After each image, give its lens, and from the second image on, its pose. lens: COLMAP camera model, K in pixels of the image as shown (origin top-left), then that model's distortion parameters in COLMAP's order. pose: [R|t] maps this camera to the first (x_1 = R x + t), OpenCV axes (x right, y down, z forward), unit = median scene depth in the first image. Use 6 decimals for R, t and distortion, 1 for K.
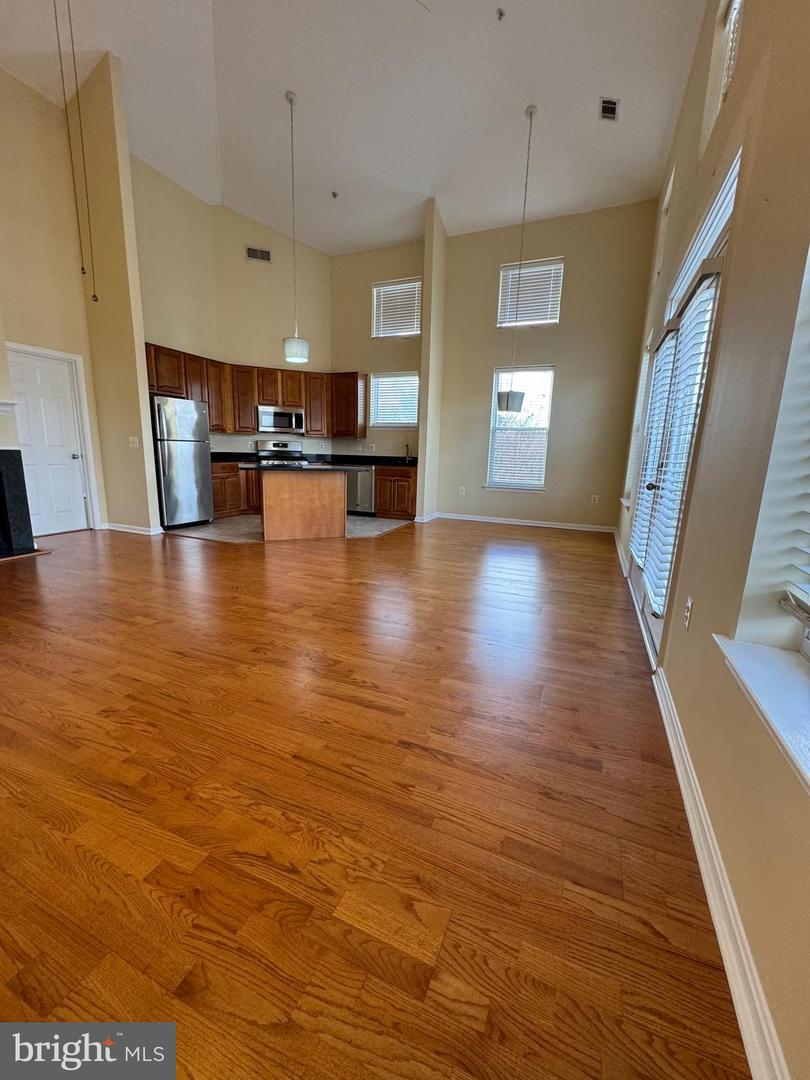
lens RADIAL K [[433.7, 0, 401.6], [0, 433.7, 539.5], [0, 0, 1]] dist [-0.001101, -0.000093]
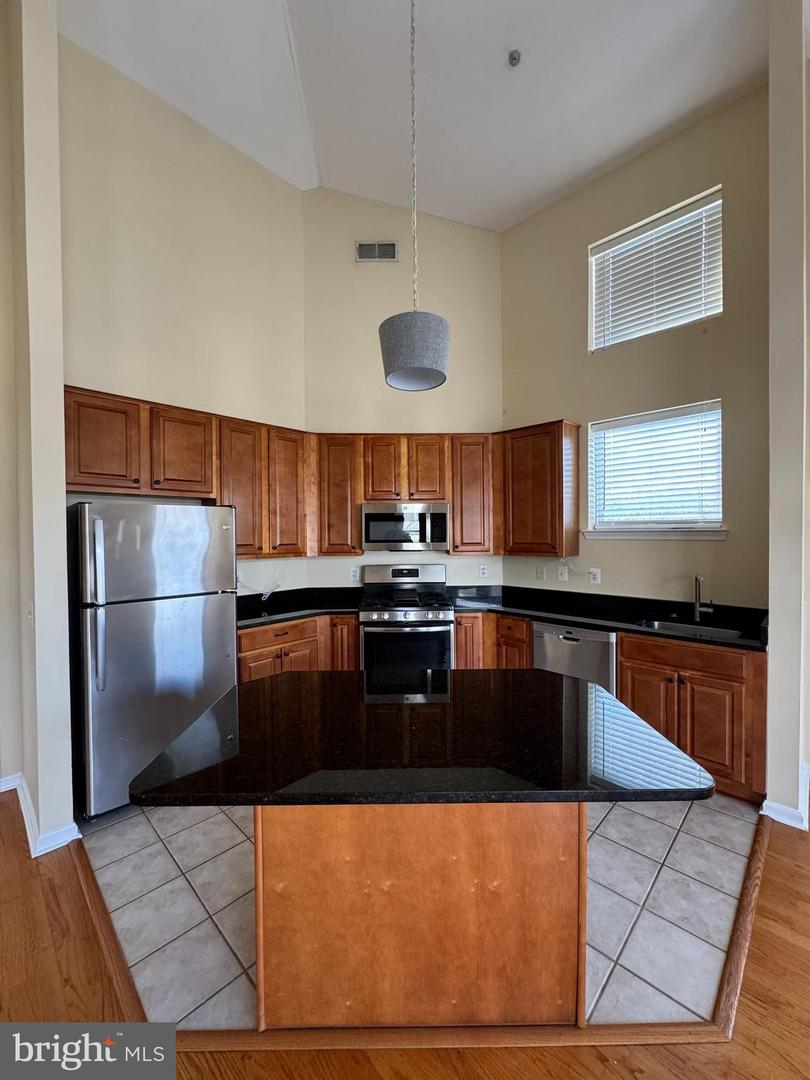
lens RADIAL K [[433.7, 0, 401.6], [0, 433.7, 539.5], [0, 0, 1]] dist [-0.001101, -0.000093]
pose [[0.933379, -0.029433, -0.357682, -0.098925], [-0.036891, 0.983484, -0.177197, -0.171997], [0.356990, 0.178587, 0.916878, 0.535510]]
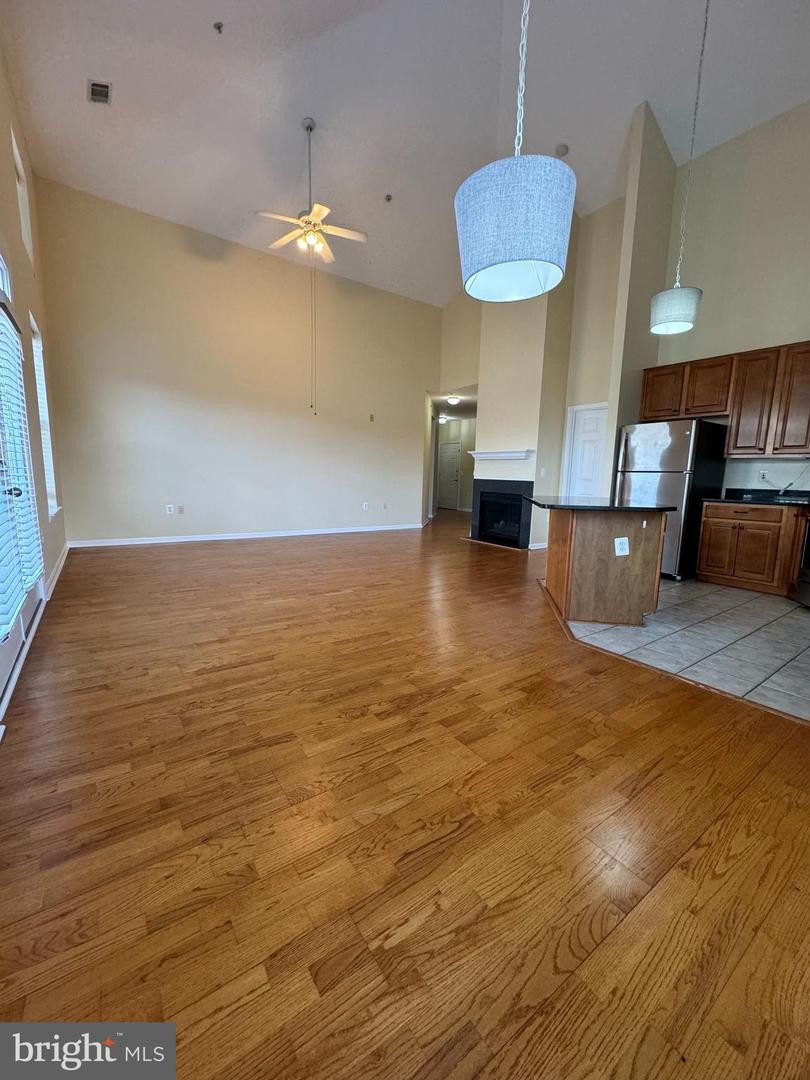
lens RADIAL K [[433.7, 0, 401.6], [0, 433.7, 539.5], [0, 0, 1]] dist [-0.001101, -0.000093]
pose [[-0.519016, 0.088992, -0.850119, 0.377731], [-0.204308, 0.952821, 0.224478, -0.153722], [0.829988, 0.290193, -0.476348, 0.822552]]
